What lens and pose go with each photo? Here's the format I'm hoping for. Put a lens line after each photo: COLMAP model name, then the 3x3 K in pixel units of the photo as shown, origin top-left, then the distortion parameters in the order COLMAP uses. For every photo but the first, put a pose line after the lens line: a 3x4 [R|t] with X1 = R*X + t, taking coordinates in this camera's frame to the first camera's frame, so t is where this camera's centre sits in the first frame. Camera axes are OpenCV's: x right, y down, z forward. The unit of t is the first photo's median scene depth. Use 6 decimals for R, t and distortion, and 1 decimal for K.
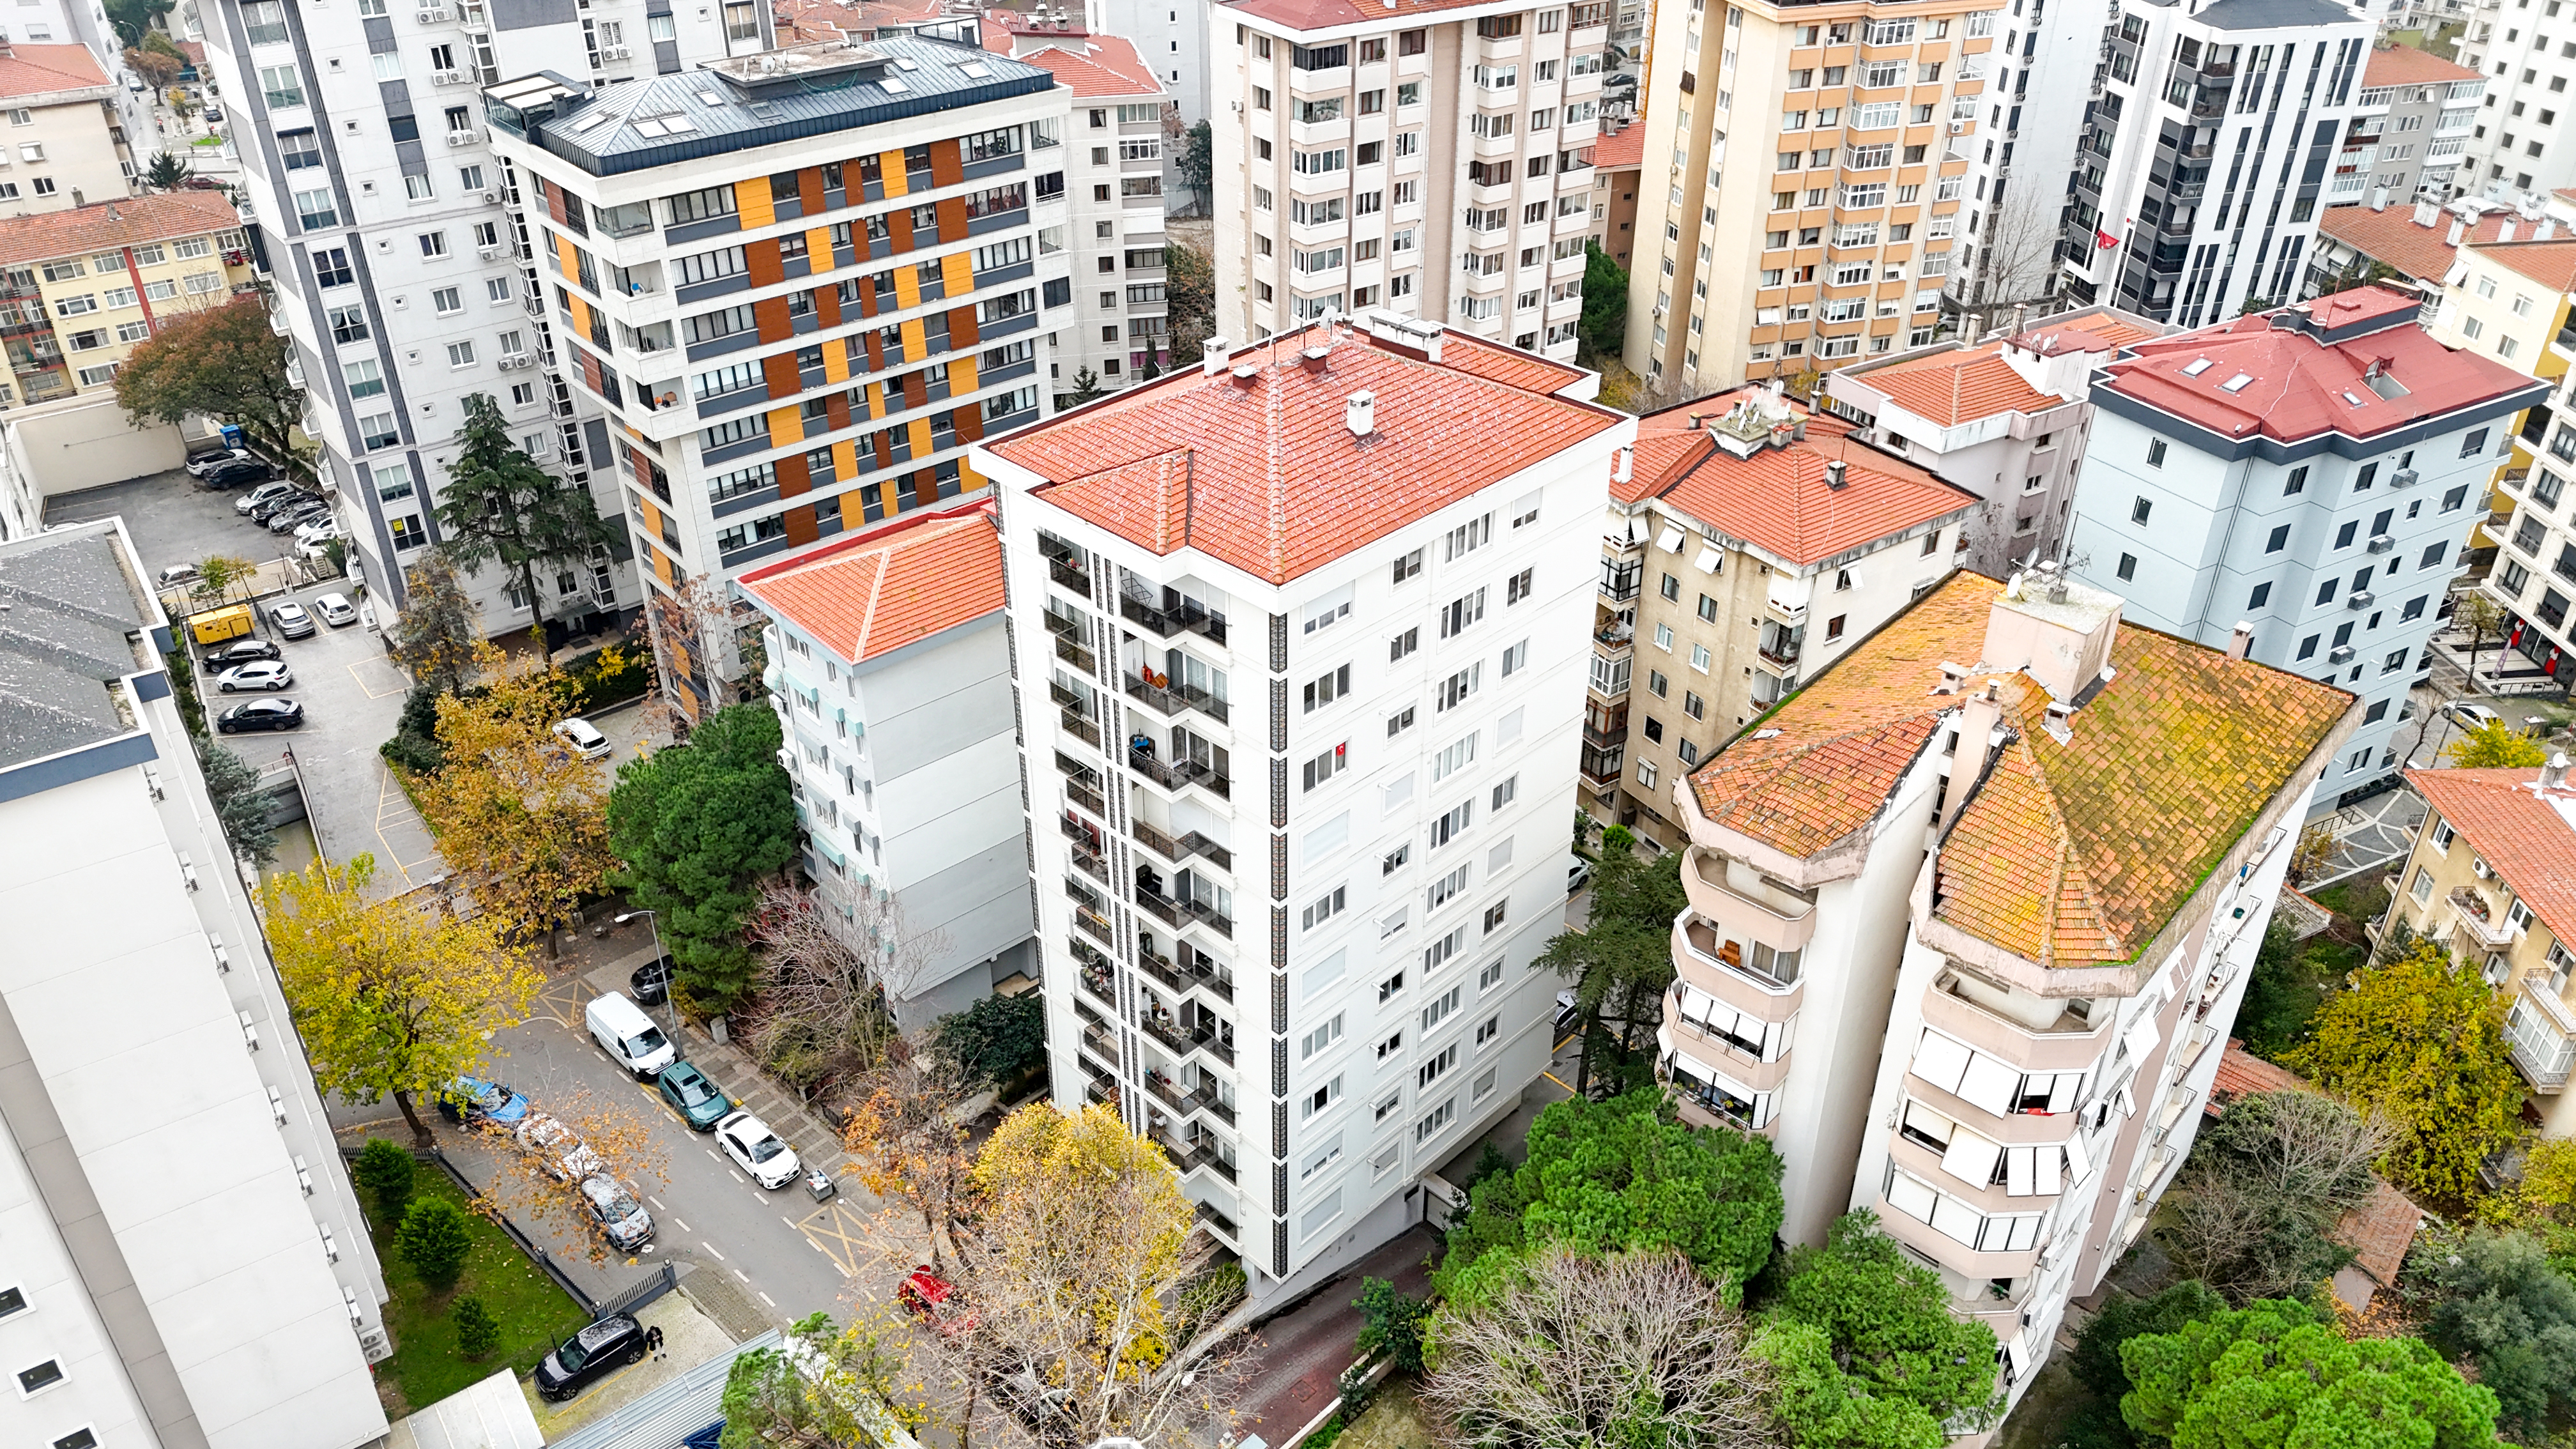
lens RADIAL K [[1888.6, 0, 1288.0], [0, 1888.6, 724.5], [0, 0, 1]] dist [0.067099, -0.068680]
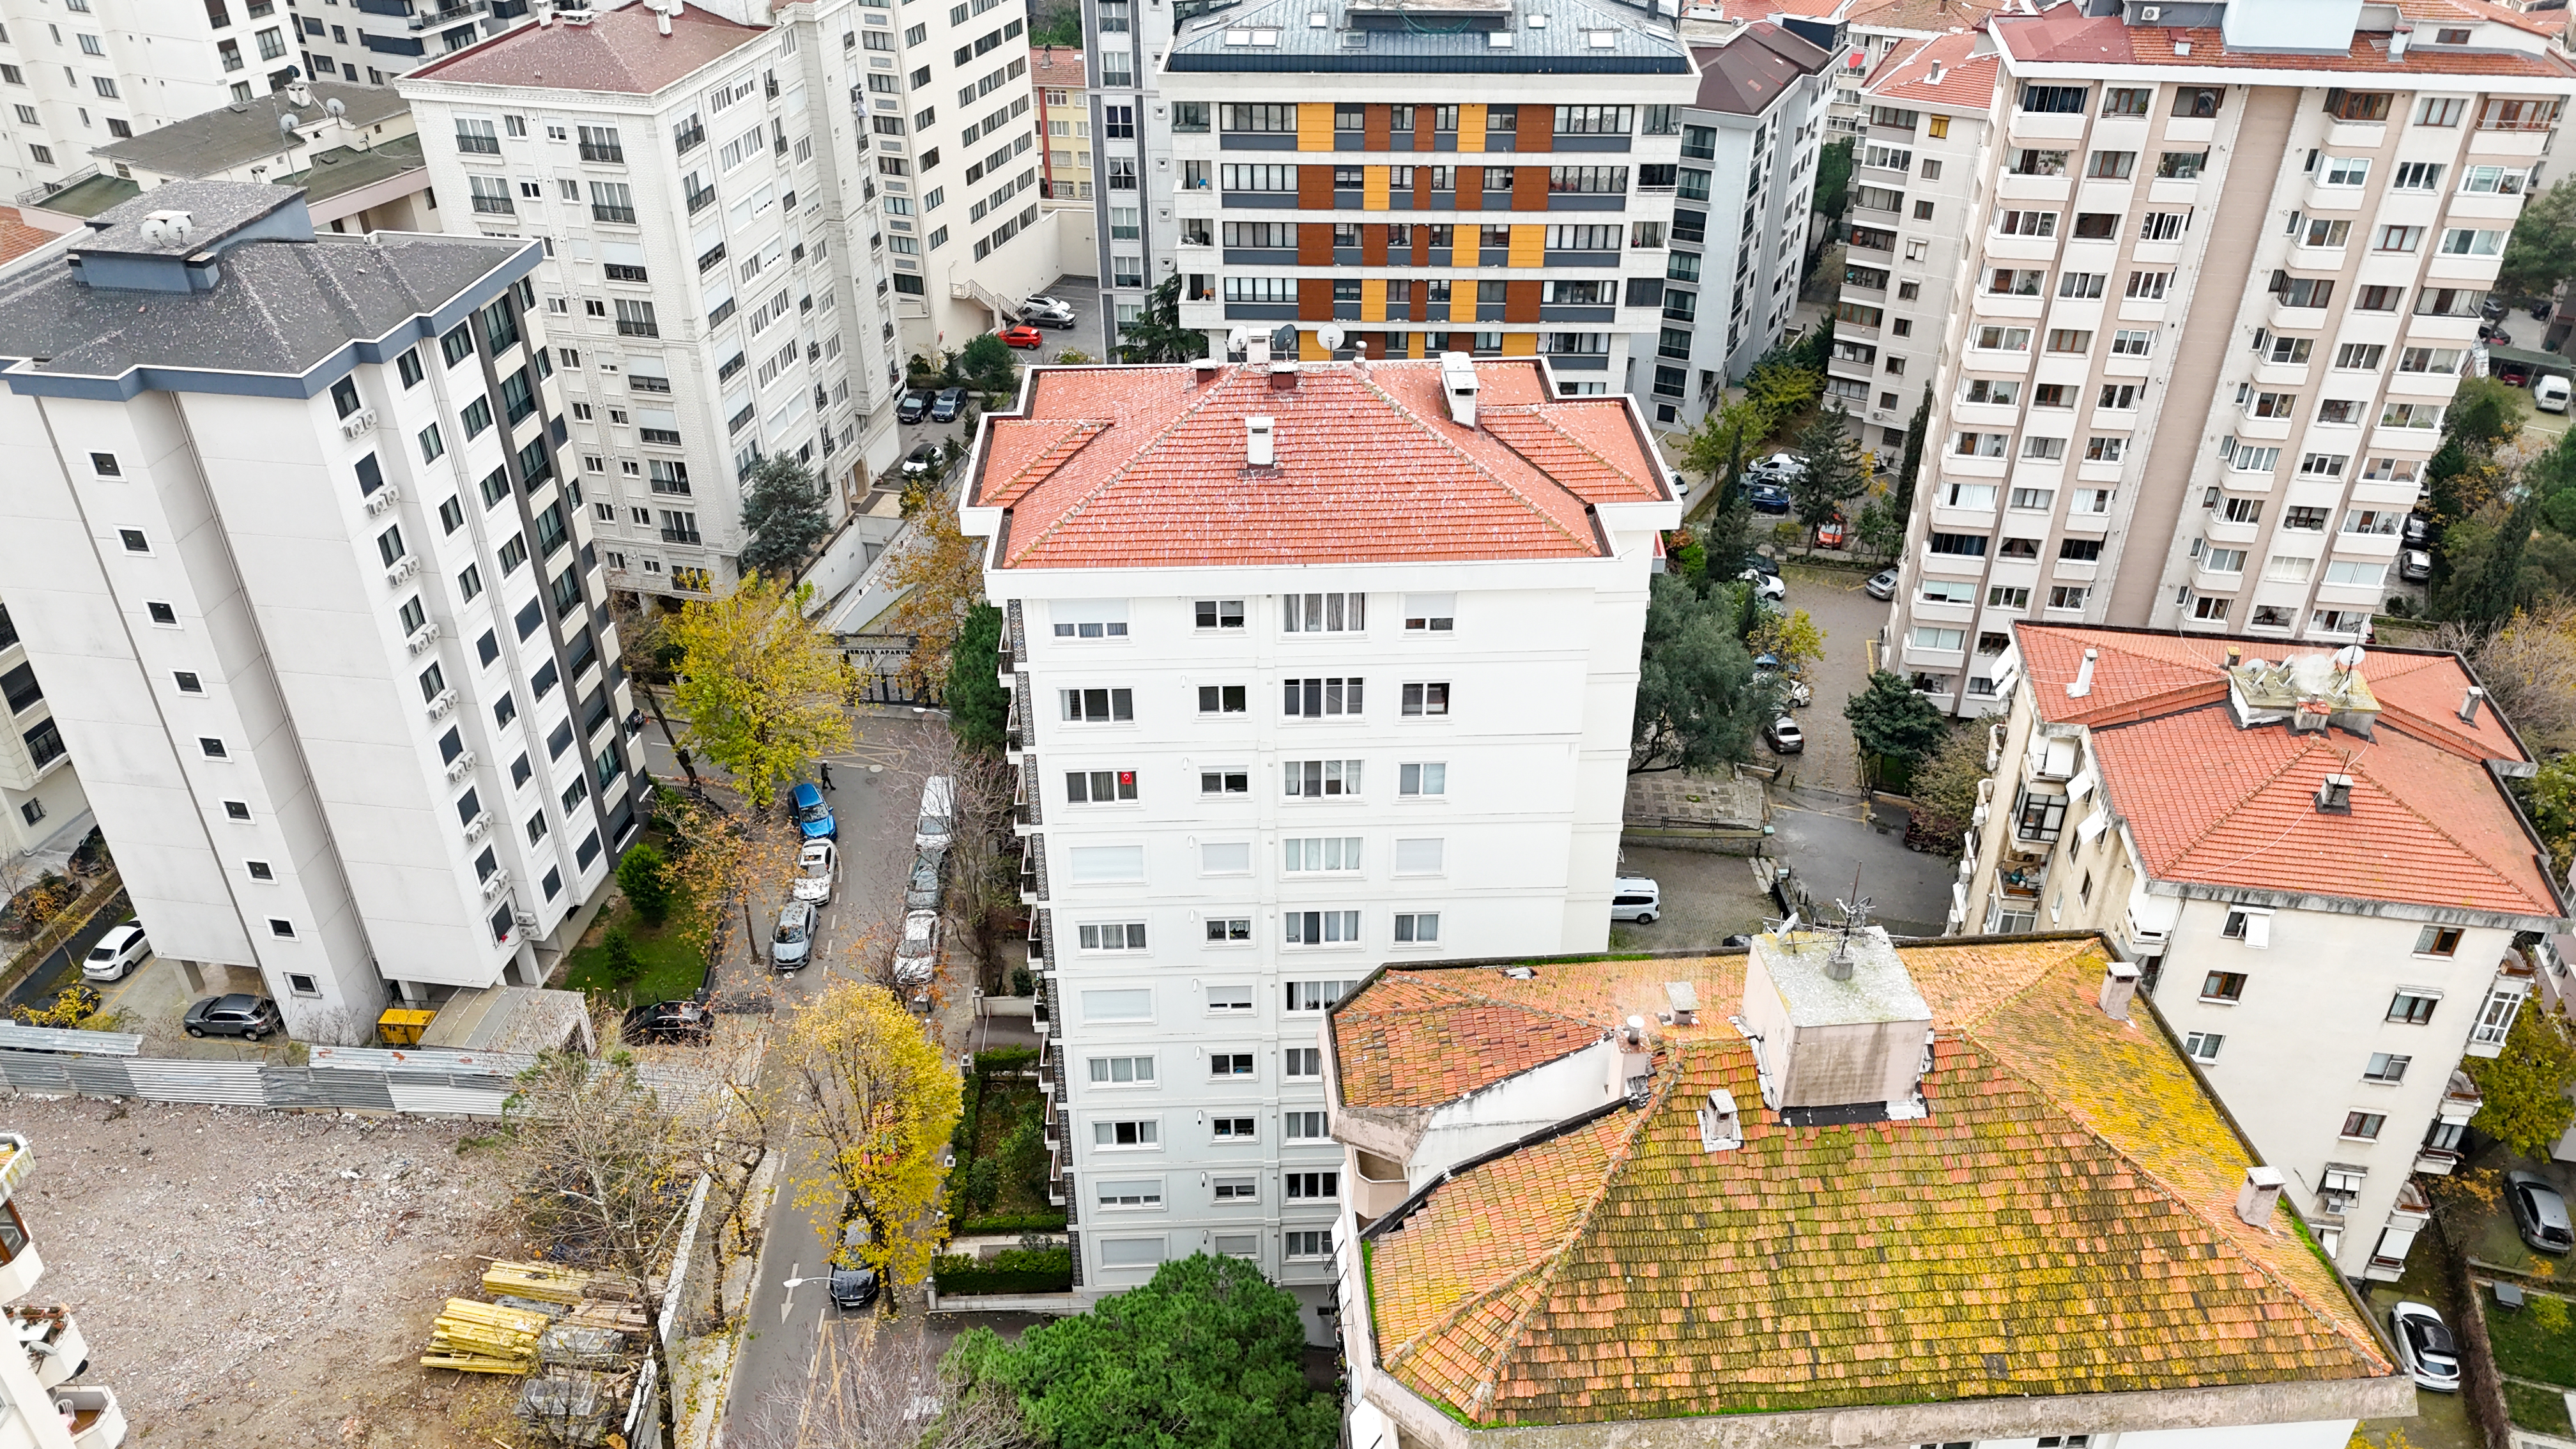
lens RADIAL K [[1888.6, 0, 1288.0], [0, 1888.6, 724.5], [0, 0, 1]] dist [0.067099, -0.068680]
pose [[0.723042, 0.373826, -0.580917, 0.400490], [-0.362840, 0.921103, 0.141127, -0.111030], [0.587841, 0.108739, 0.801635, 0.197731]]
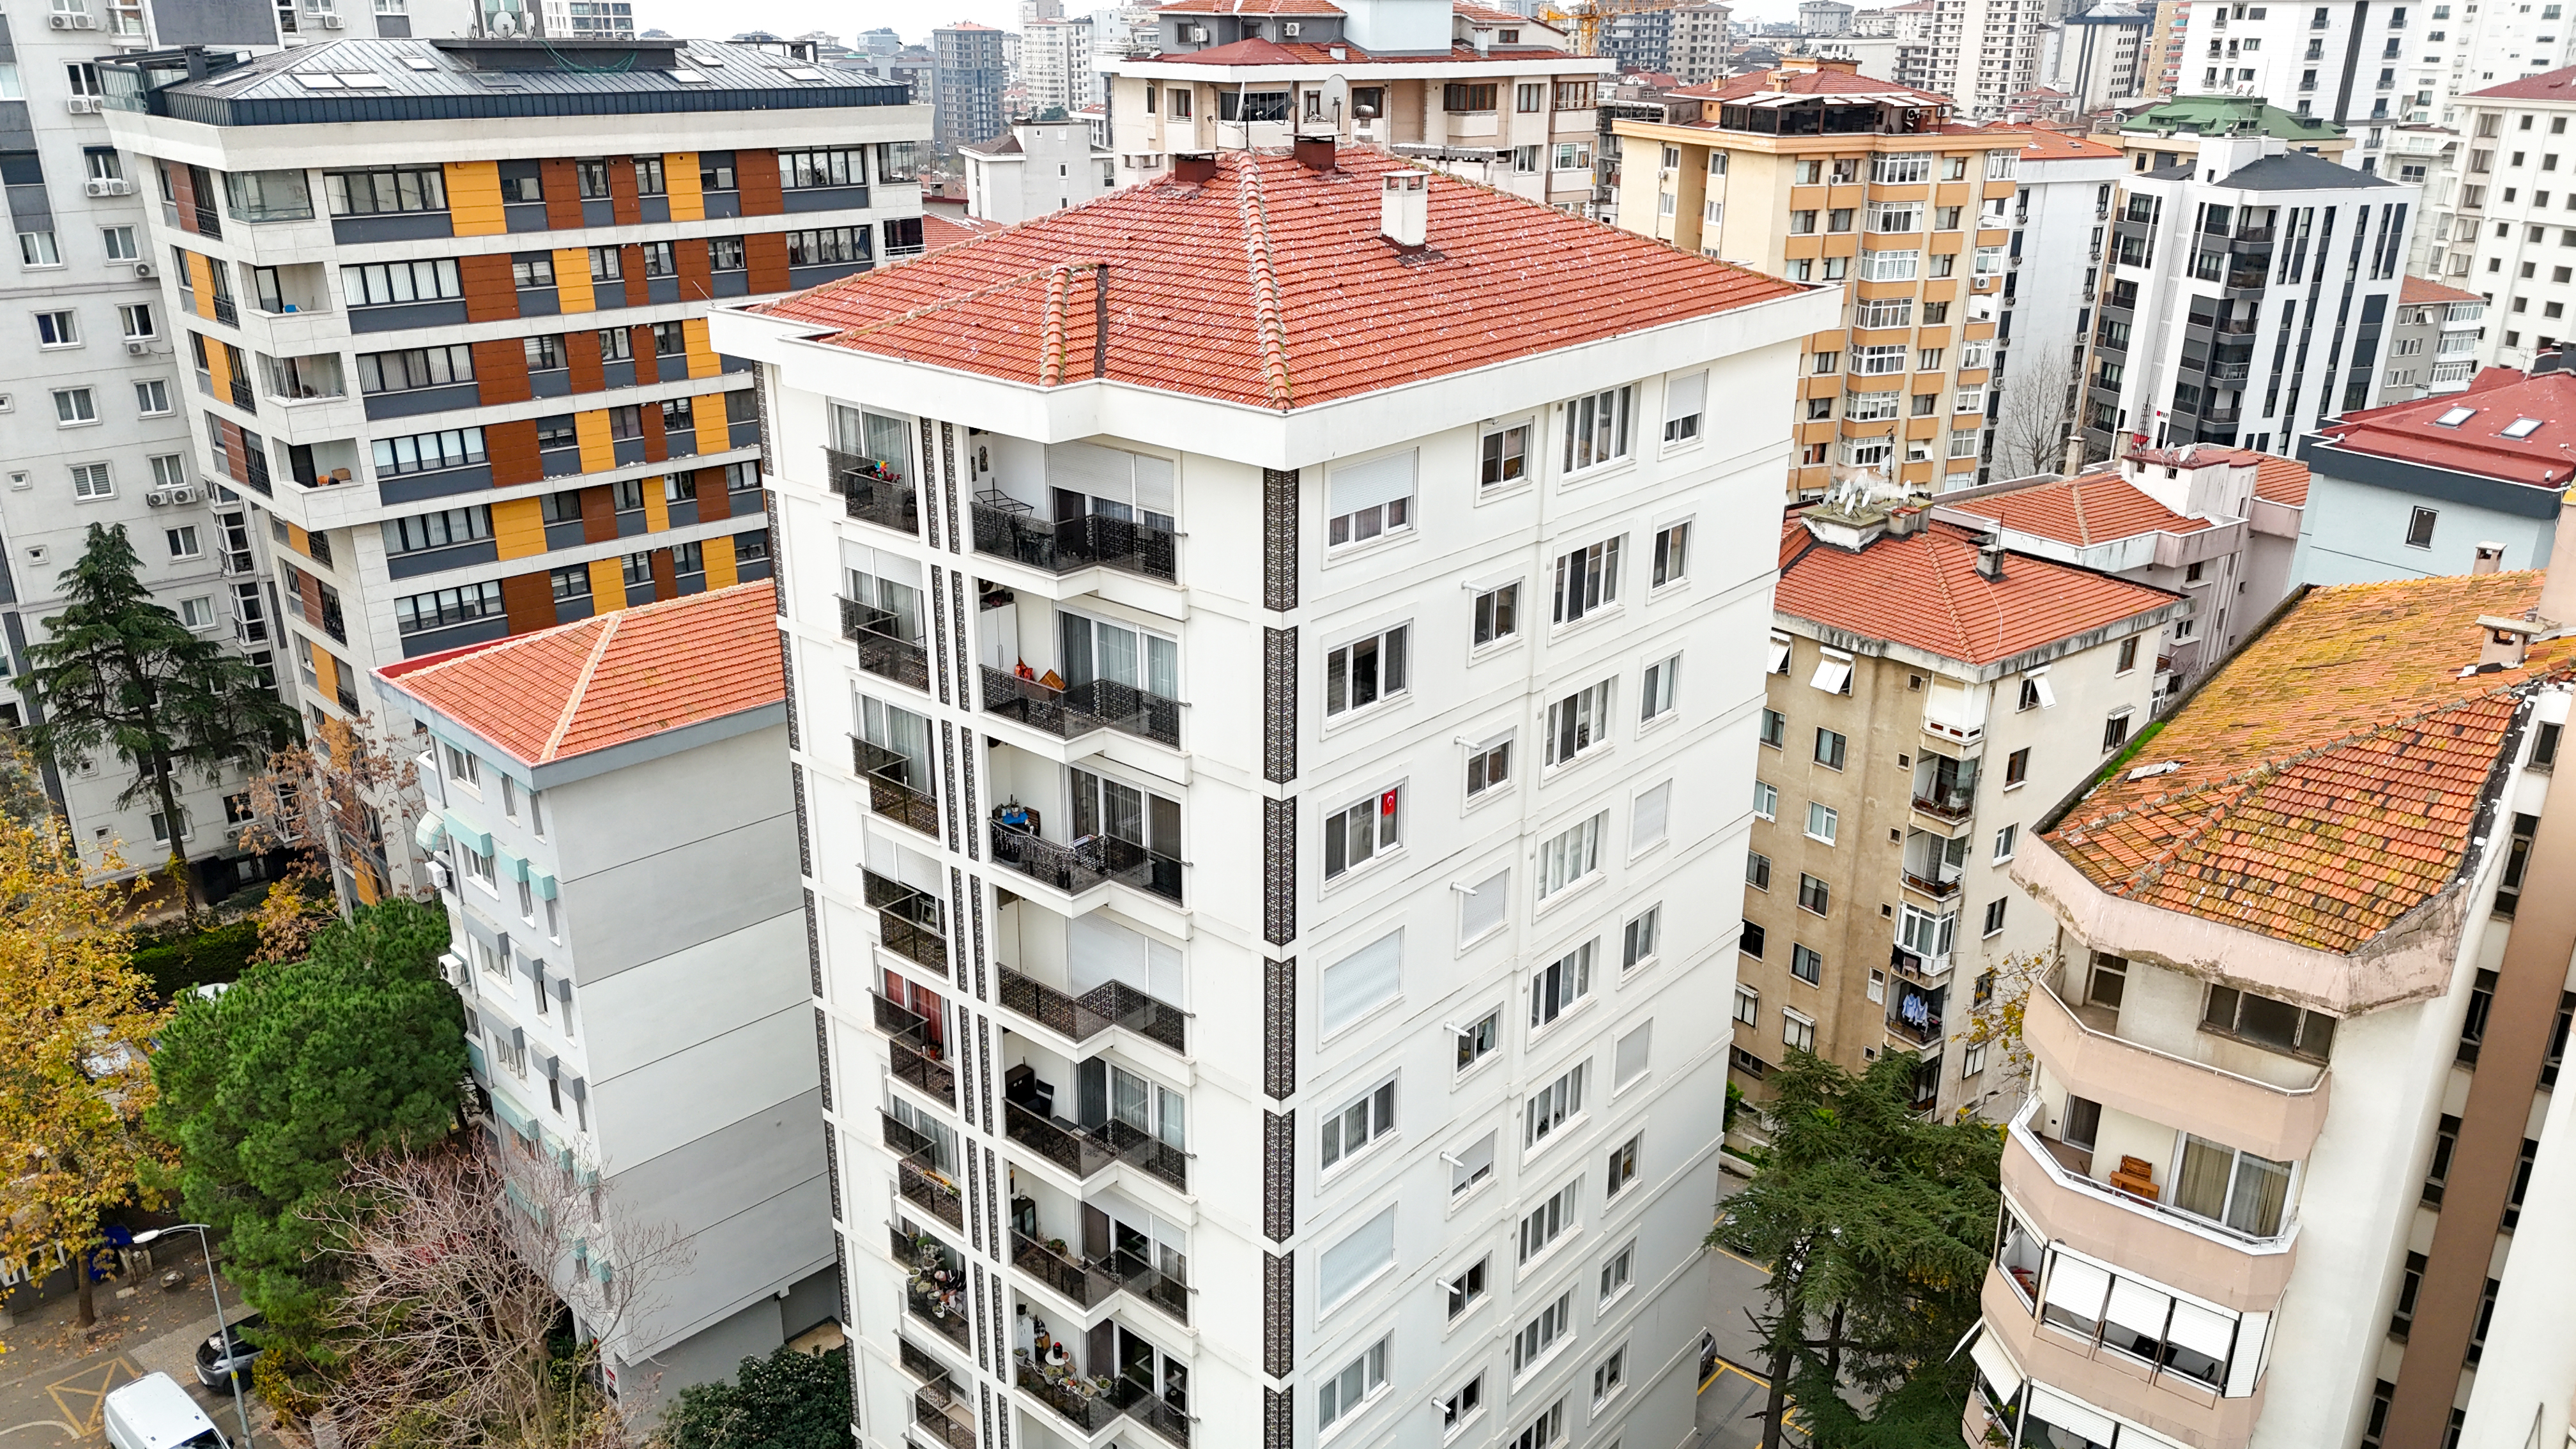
lens RADIAL K [[1897.1, 0, 1287.9], [0, 1897.1, 713.0], [0, 0, 1]] dist [0.037217, -0.009939]
pose [[0.998285, -0.016321, 0.056214, -0.019894], [0.027420, 0.978850, -0.202732, 0.062884], [-0.051716, 0.203926, 0.977619, 0.309467]]
